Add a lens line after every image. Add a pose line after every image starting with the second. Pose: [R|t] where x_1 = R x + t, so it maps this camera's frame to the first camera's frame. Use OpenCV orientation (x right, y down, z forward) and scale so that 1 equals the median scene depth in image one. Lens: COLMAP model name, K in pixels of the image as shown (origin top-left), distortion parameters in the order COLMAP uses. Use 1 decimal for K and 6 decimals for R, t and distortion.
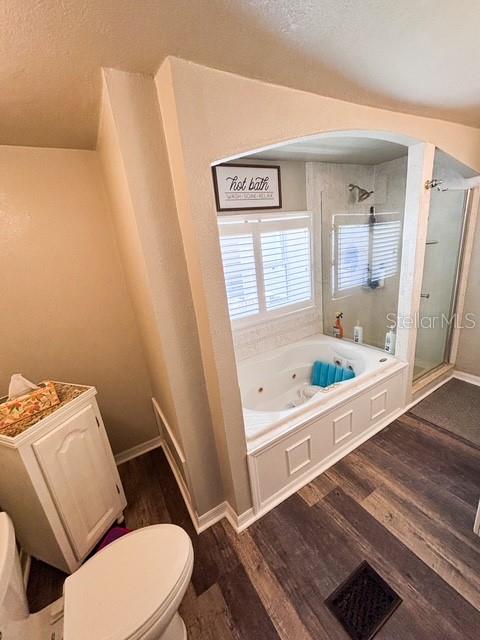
lens RADIAL K [[259.2, 0, 240.0], [0, 259.2, 320.0], [0, 0, 1]] dist [0.002118, 0.000465]
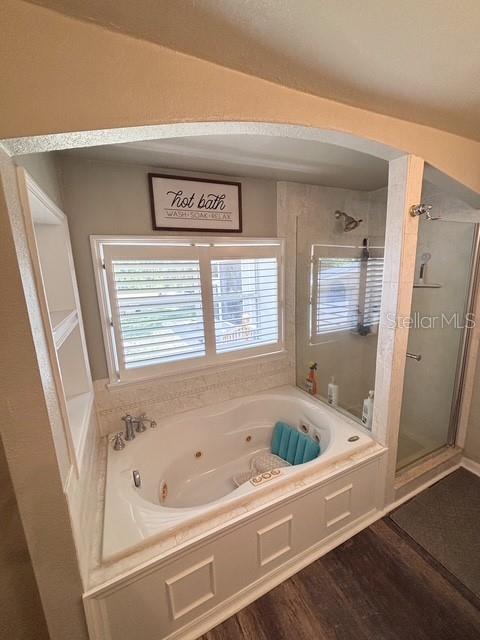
lens RADIAL K [[259.2, 0, 240.0], [0, 259.2, 320.0], [0, 0, 1]] dist [0.002118, 0.000465]
pose [[0.993293, 0.086929, -0.076234, 0.233183], [-0.093492, 0.991792, -0.087224, -0.076874], [0.068026, 0.093766, 0.993268, 0.195043]]
